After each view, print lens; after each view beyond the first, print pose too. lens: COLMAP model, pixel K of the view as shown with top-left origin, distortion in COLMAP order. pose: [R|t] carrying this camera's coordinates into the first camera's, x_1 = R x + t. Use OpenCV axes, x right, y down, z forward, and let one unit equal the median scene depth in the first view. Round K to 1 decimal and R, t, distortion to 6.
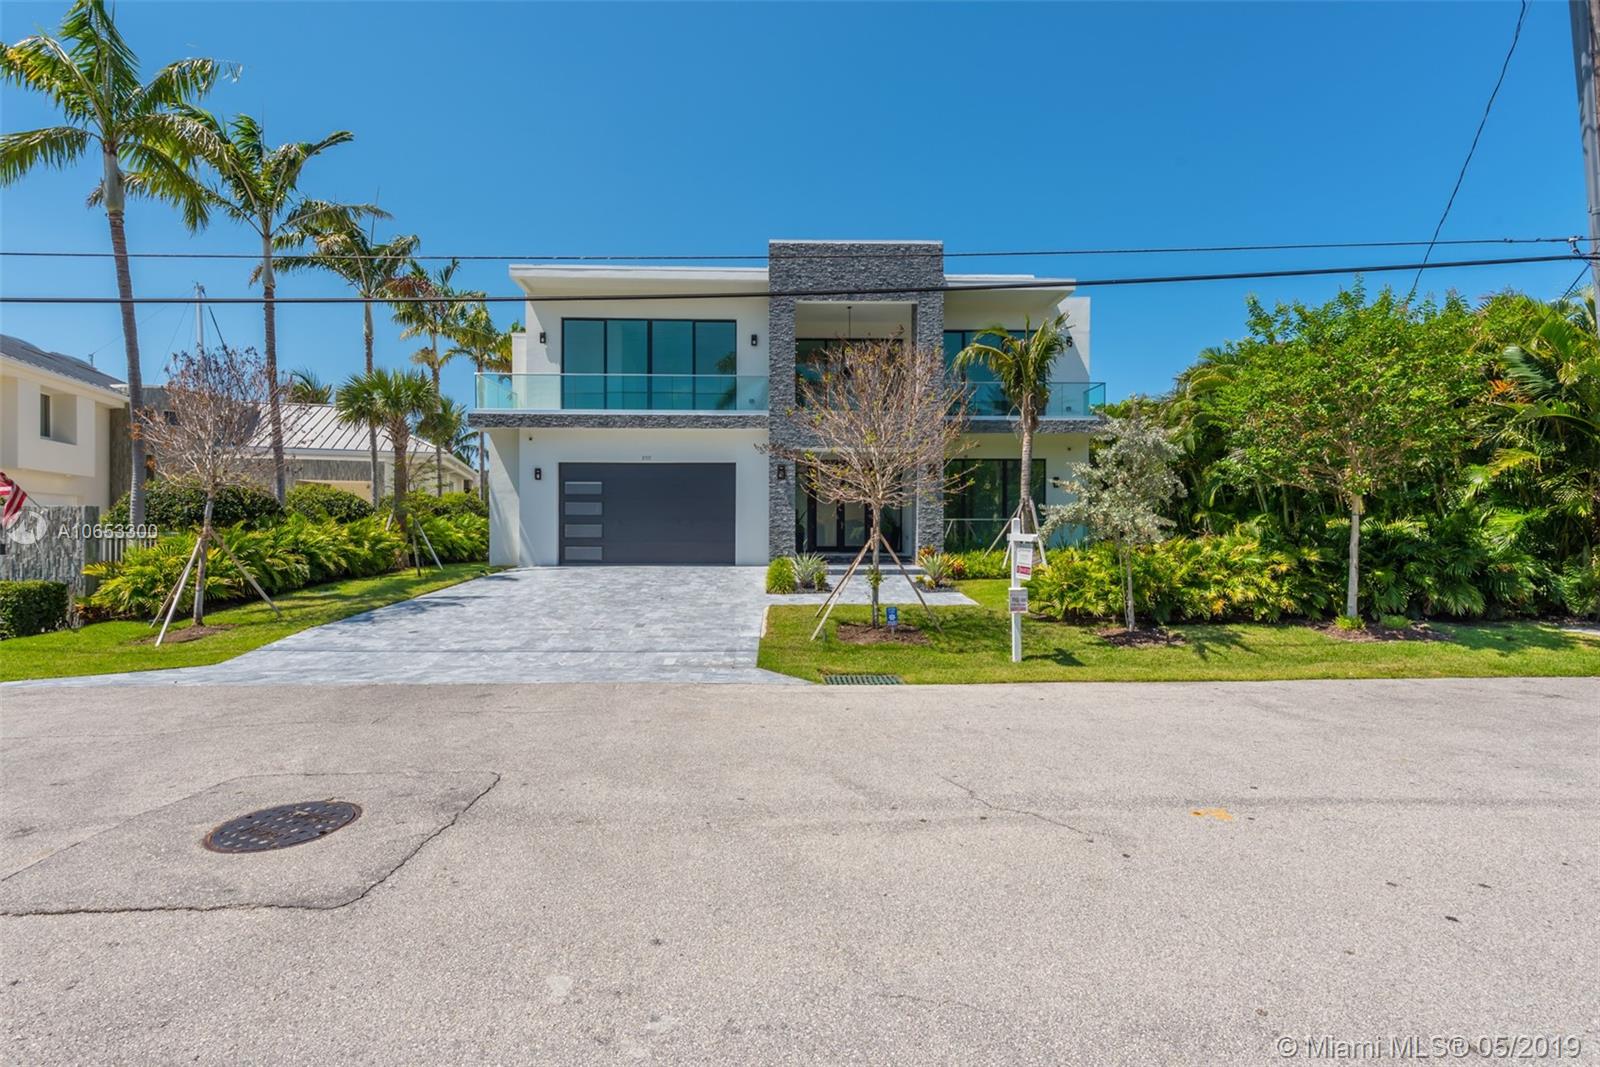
lens RADIAL K [[720.6, 0, 766.5], [0, 720.6, 536.8], [0, 0, 1]] dist [0.013338, -0.002306]
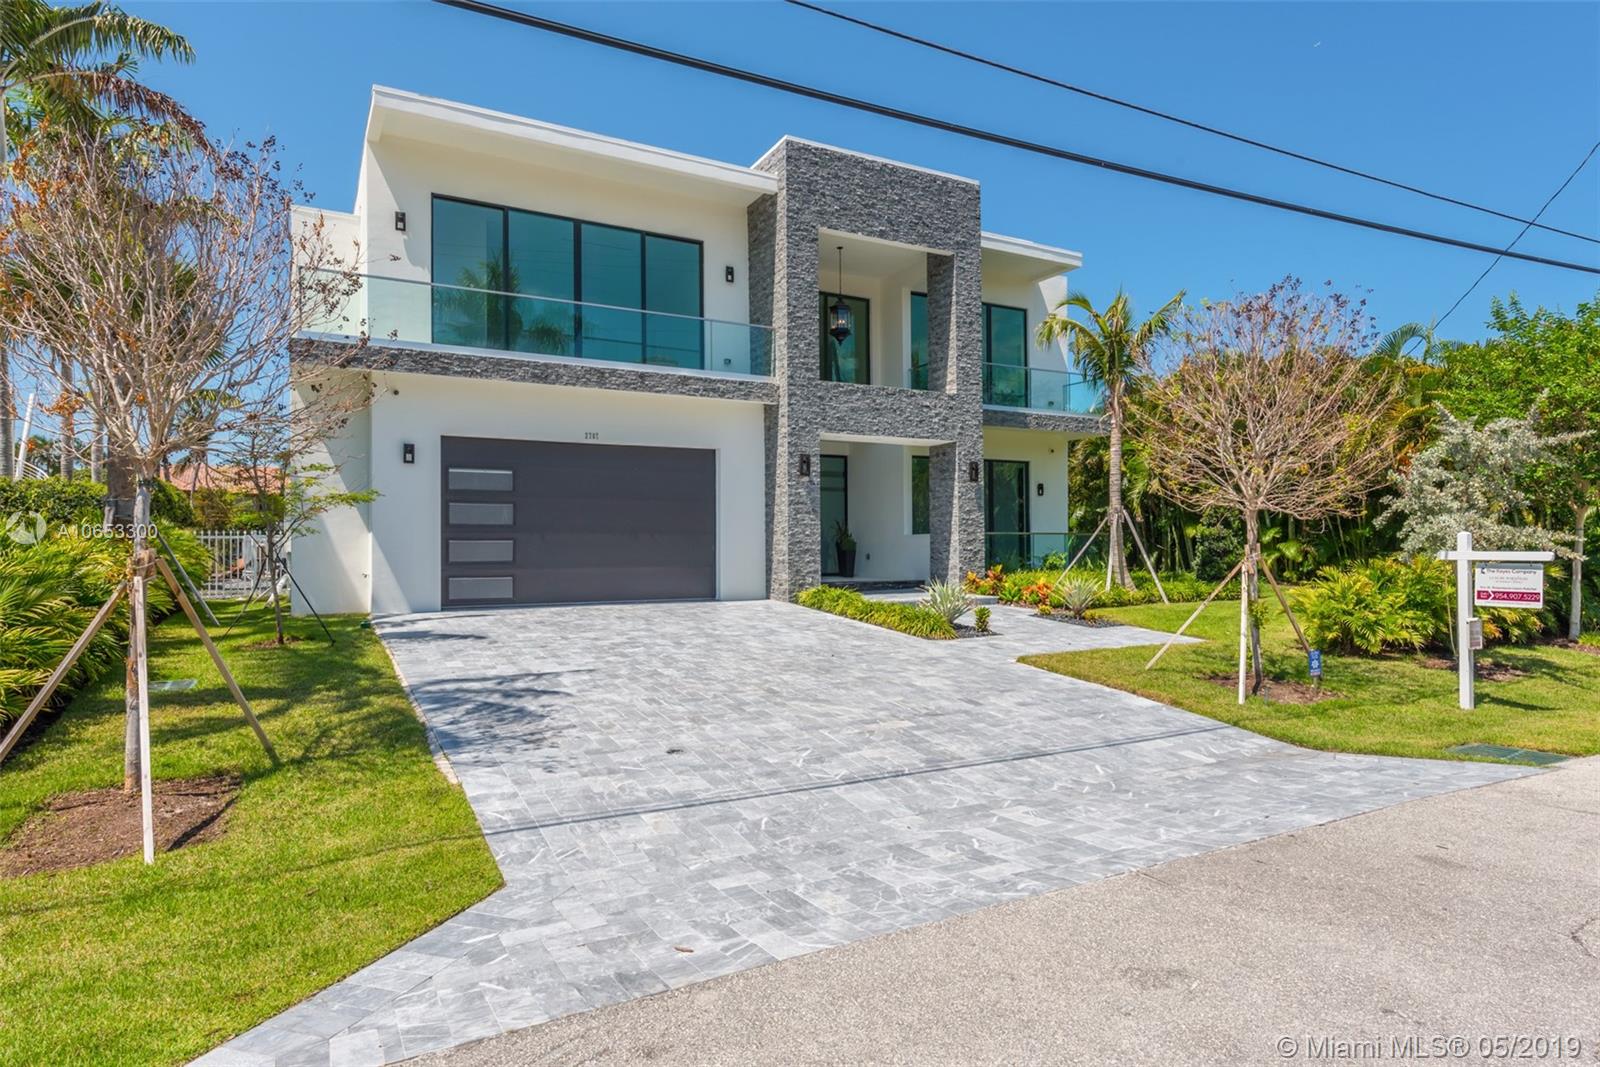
lens RADIAL K [[901.5, 0, 795.9], [0, 901.5, 527.9], [0, 0, 1]] dist [0.026731, 0.000590]
pose [[0.887560, 0.003637, 0.460678, -0.383239], [0.009846, 0.999591, -0.026860, -0.005132], [-0.460587, 0.028376, 0.887161, 0.219506]]
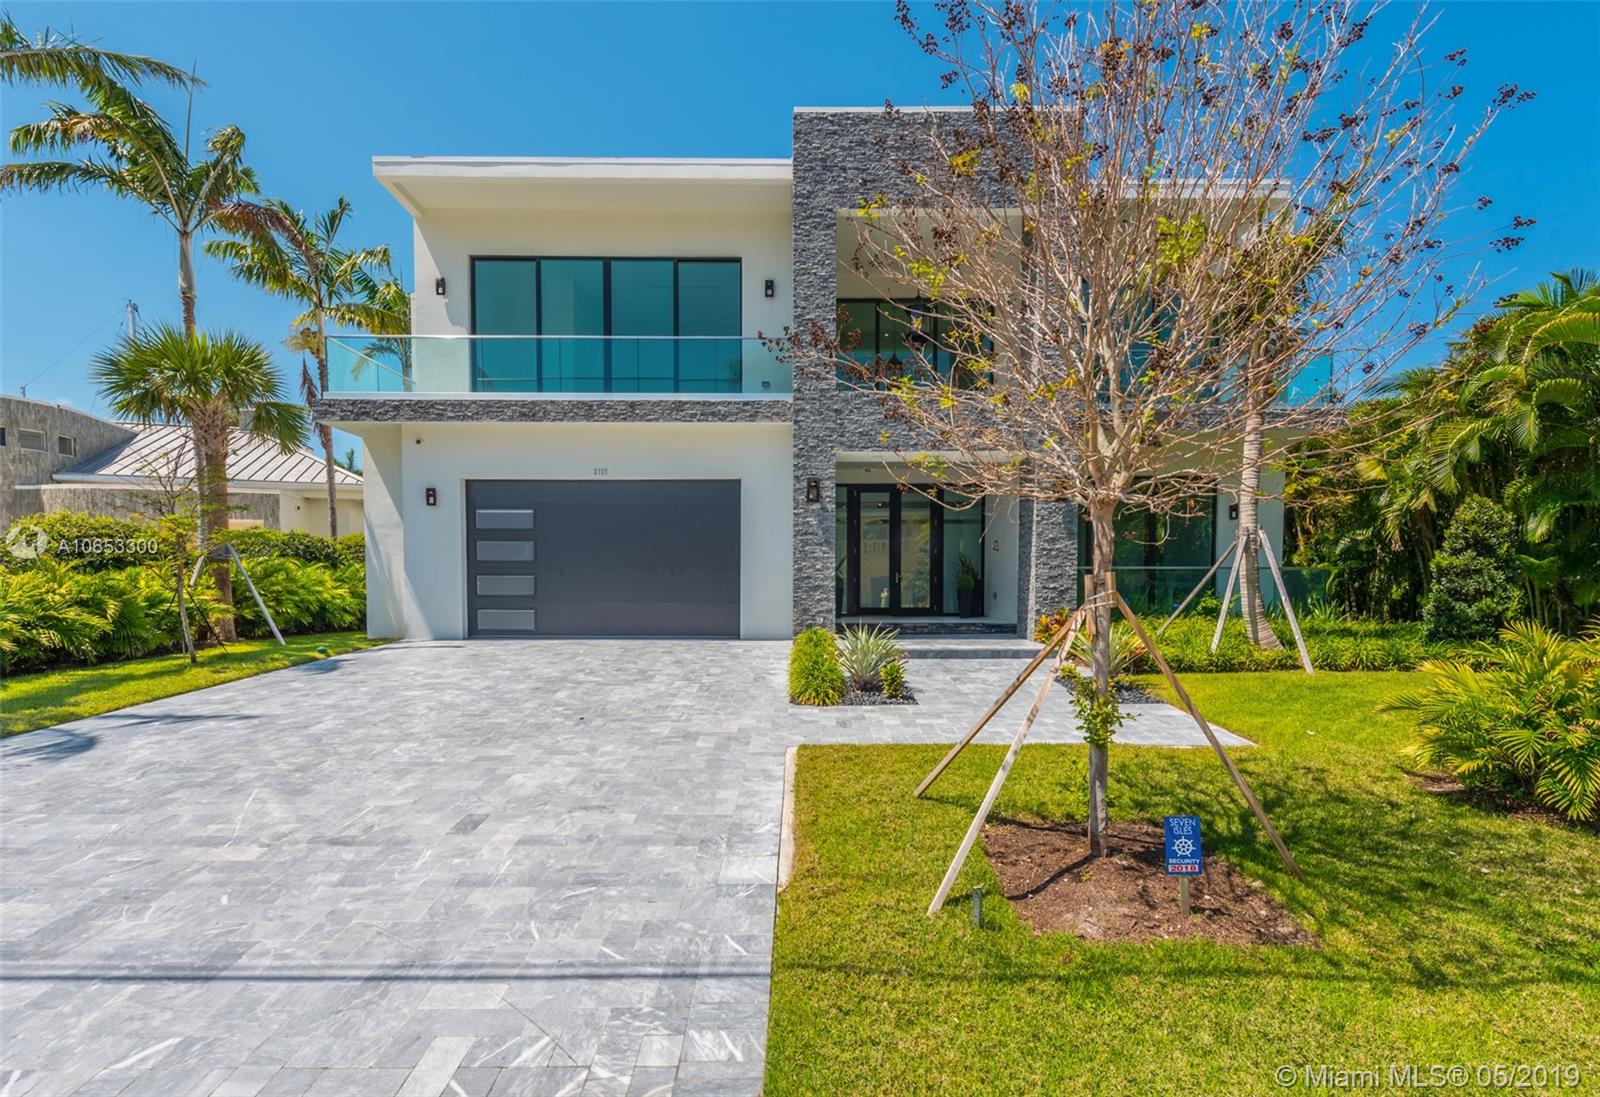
lens RADIAL K [[749.1, 0, 763.7], [0, 749.1, 607.3], [0, 0, 1]] dist [0.021458, -0.001039]
pose [[0.999623, 0.000352, -0.027468, -0.003756], [0.000157, 0.999829, 0.018517, -0.001557], [0.027470, -0.018515, 0.999451, 0.346729]]
